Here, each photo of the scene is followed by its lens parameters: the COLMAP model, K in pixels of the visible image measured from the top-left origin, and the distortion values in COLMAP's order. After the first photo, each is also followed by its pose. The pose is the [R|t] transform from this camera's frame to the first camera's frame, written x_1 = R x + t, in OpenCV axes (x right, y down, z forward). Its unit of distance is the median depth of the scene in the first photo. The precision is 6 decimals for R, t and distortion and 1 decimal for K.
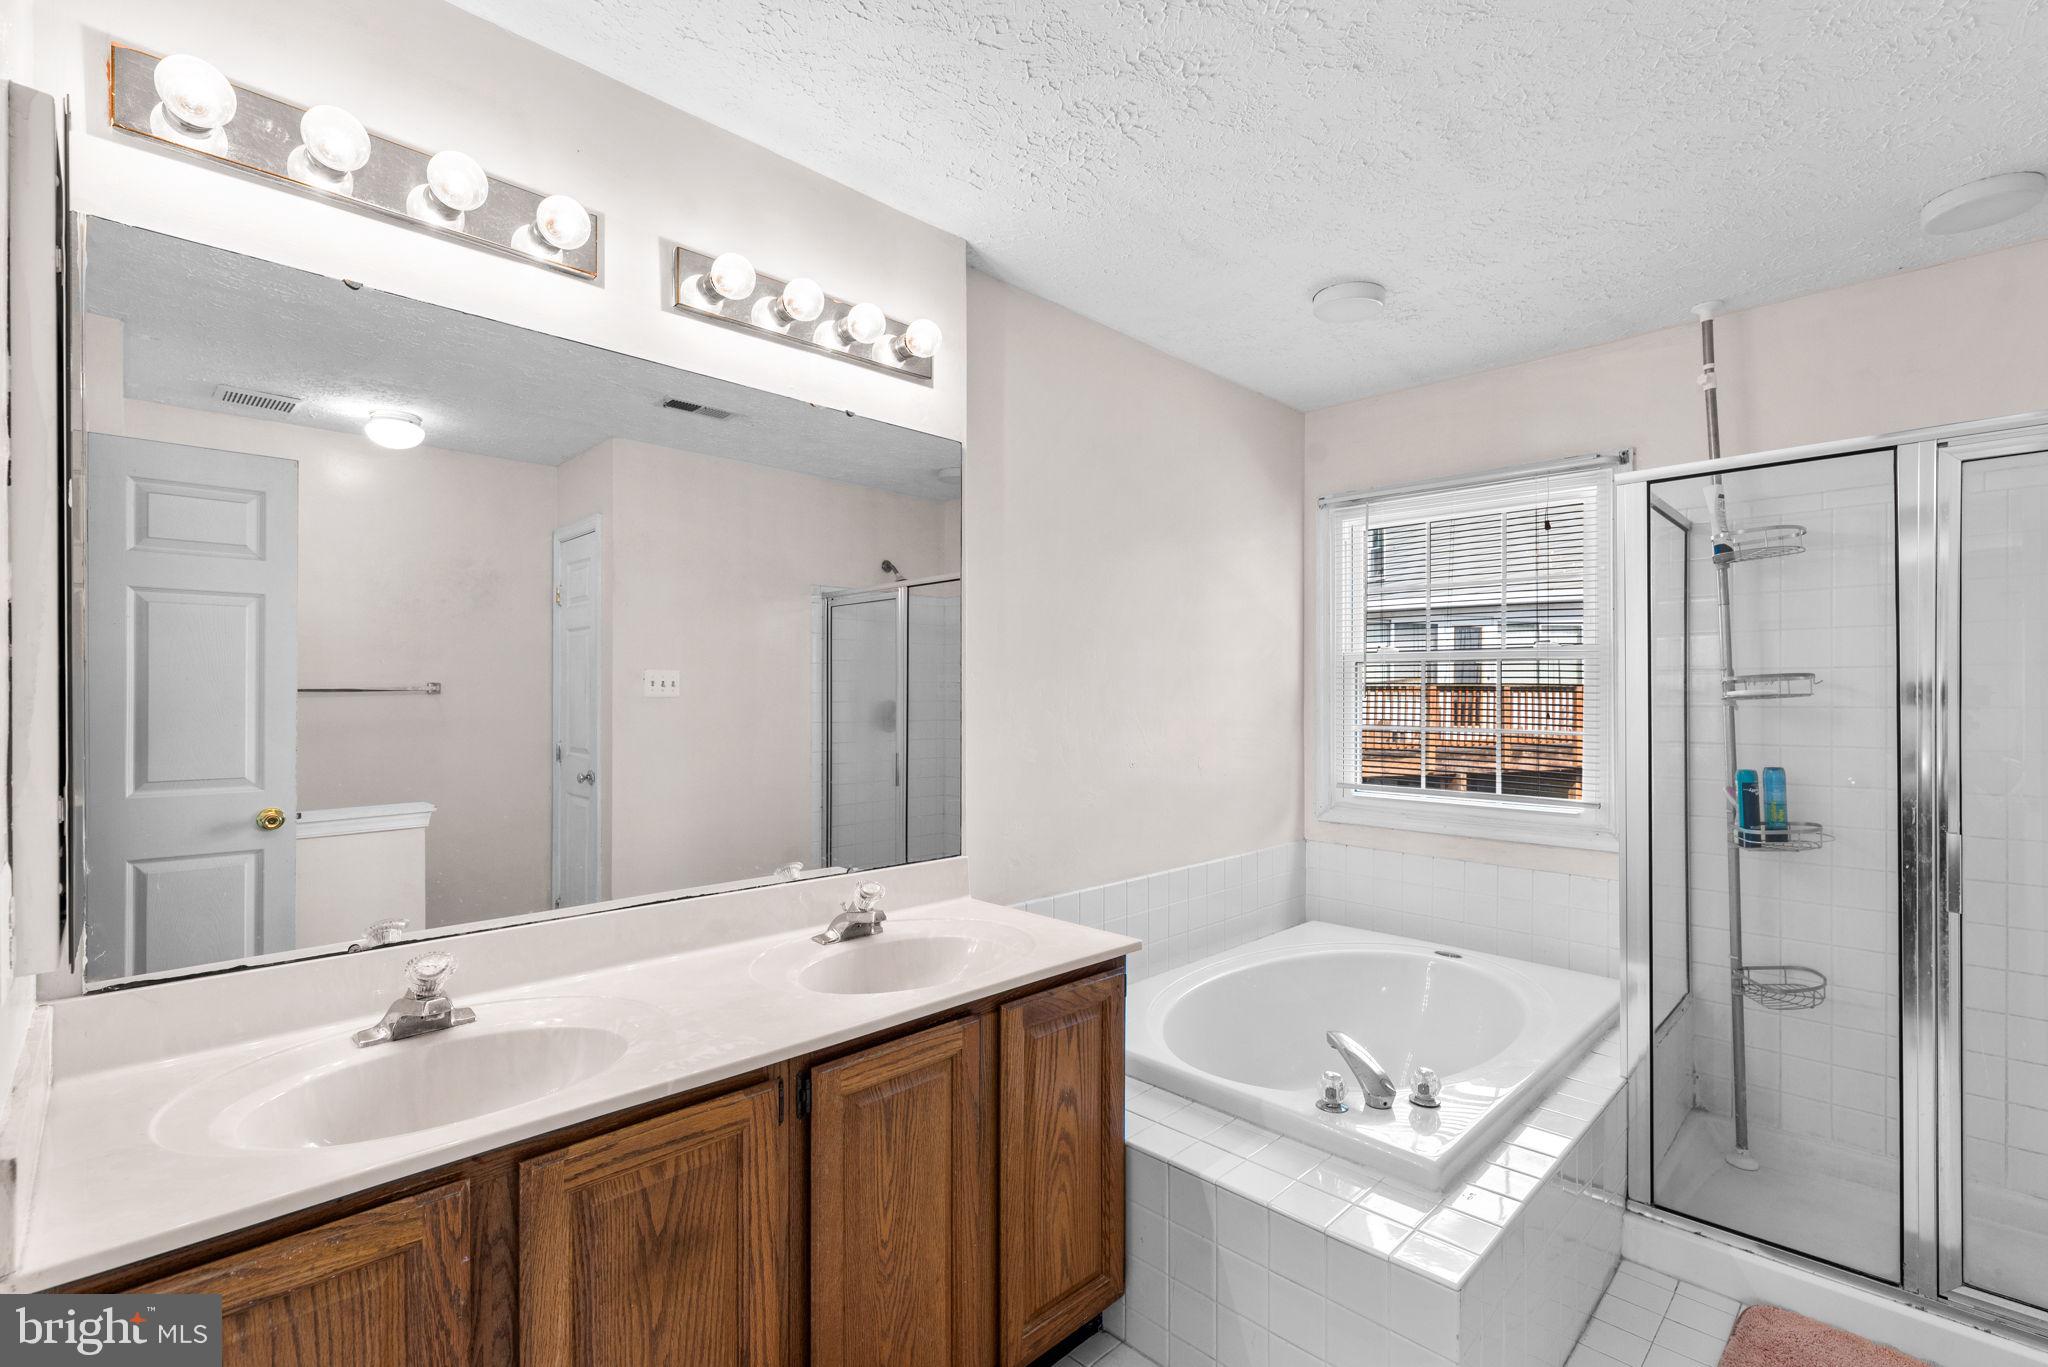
lens RADIAL K [[919.2, 0, 1025.9], [0, 919.2, 690.1], [0, 0, 1]] dist [0.006295, -0.000147]
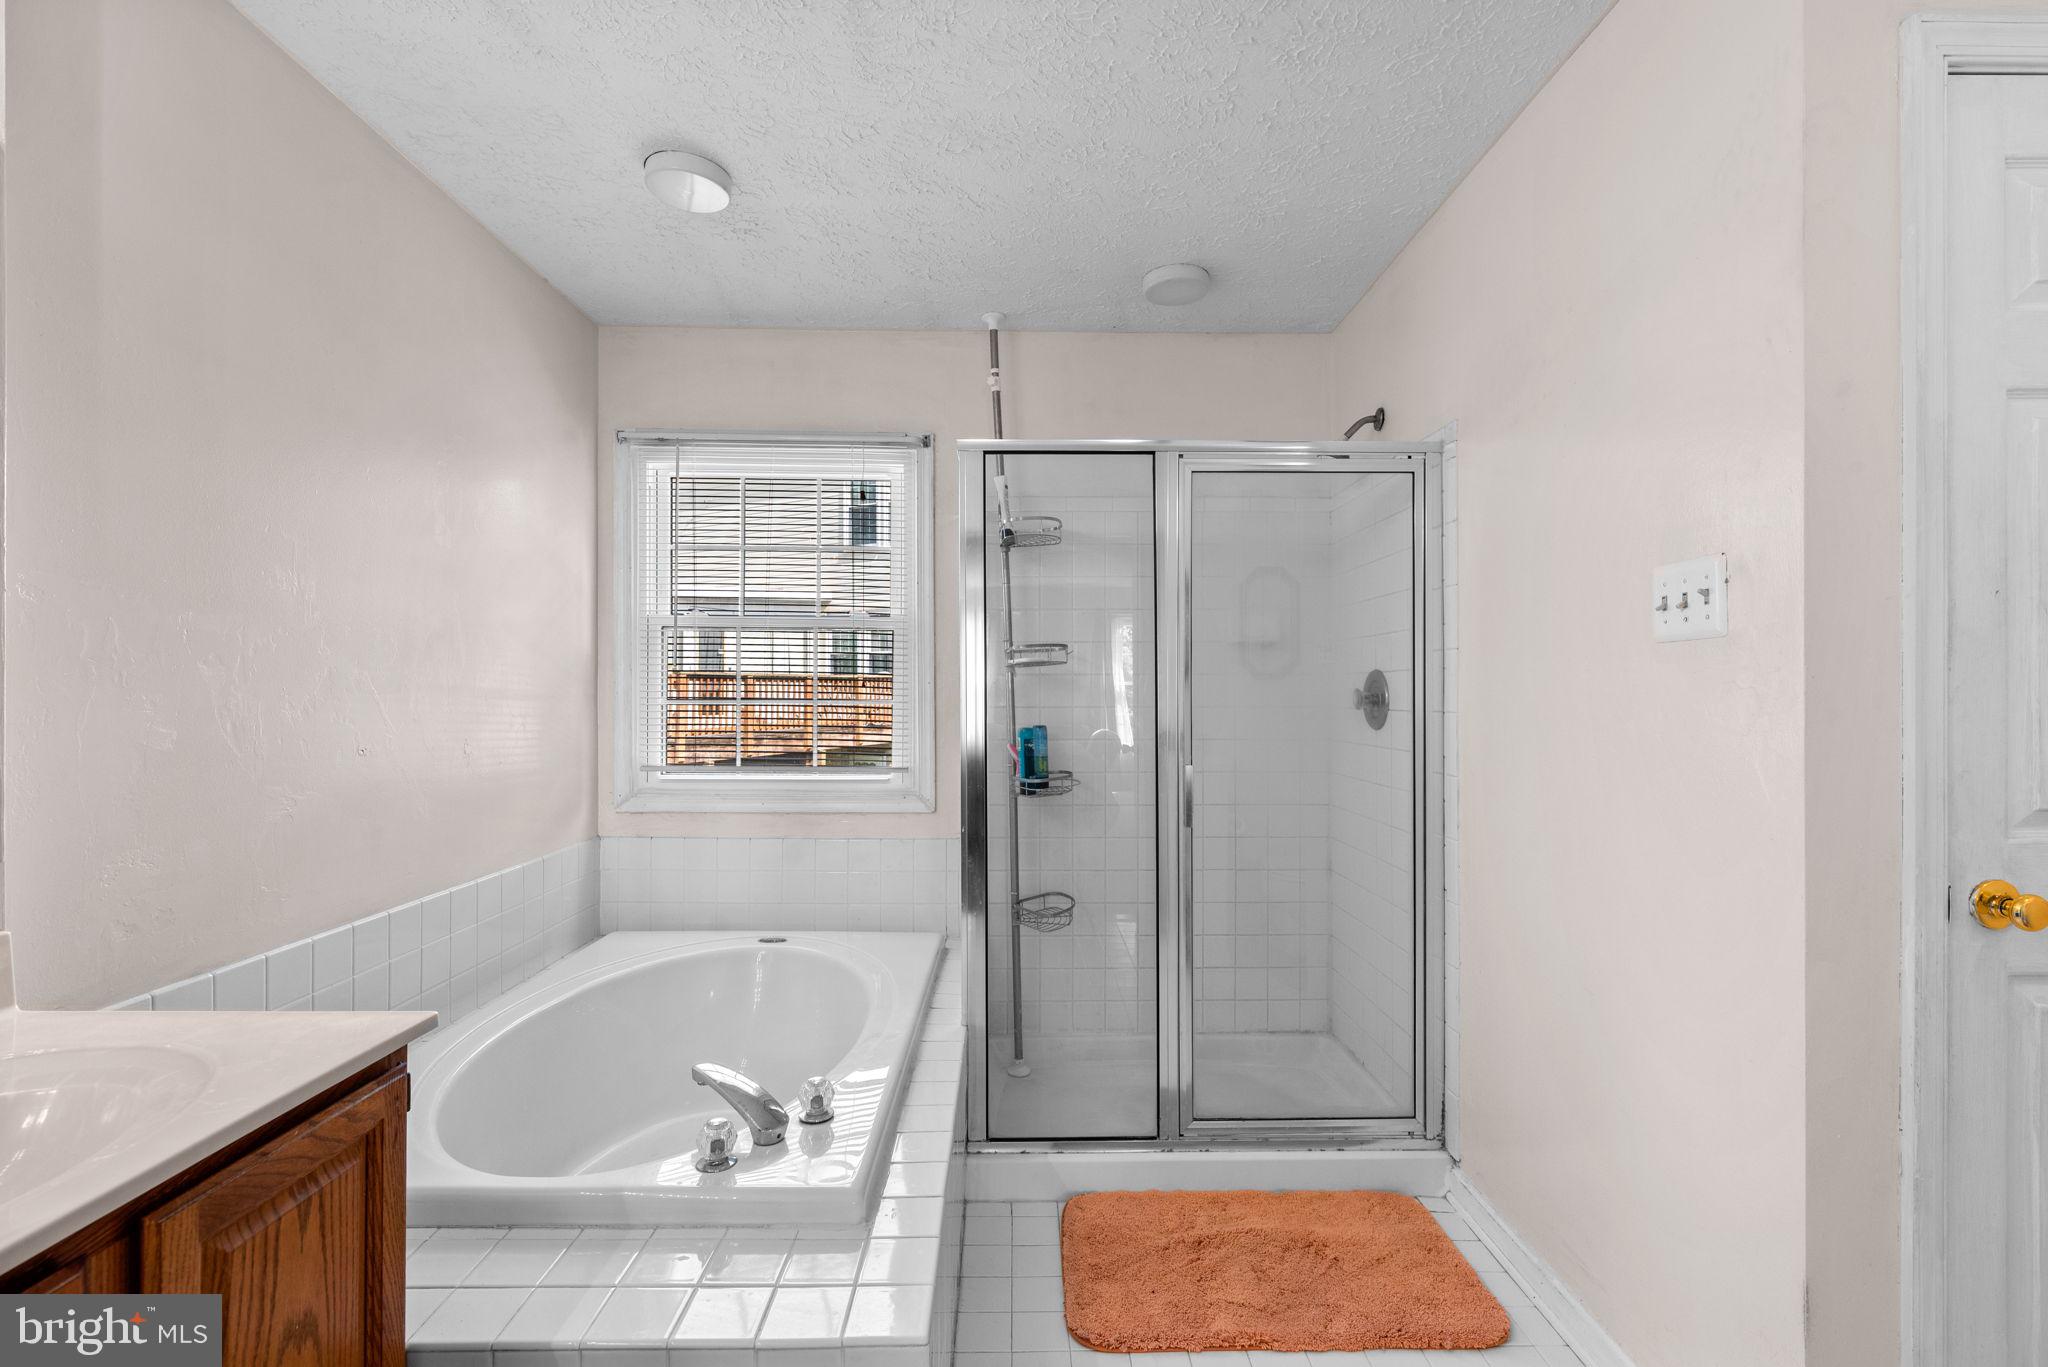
lens RADIAL K [[919.2, 0, 1033.0], [0, 919.2, 687.0], [0, 0, 1]] dist [0.006295, -0.000147]
pose [[0.693816, 0.003422, 0.720144, -0.034540], [-0.005507, 0.999985, 0.000554, 0.034922], [-0.720131, -0.004350, 0.693825, 0.199671]]
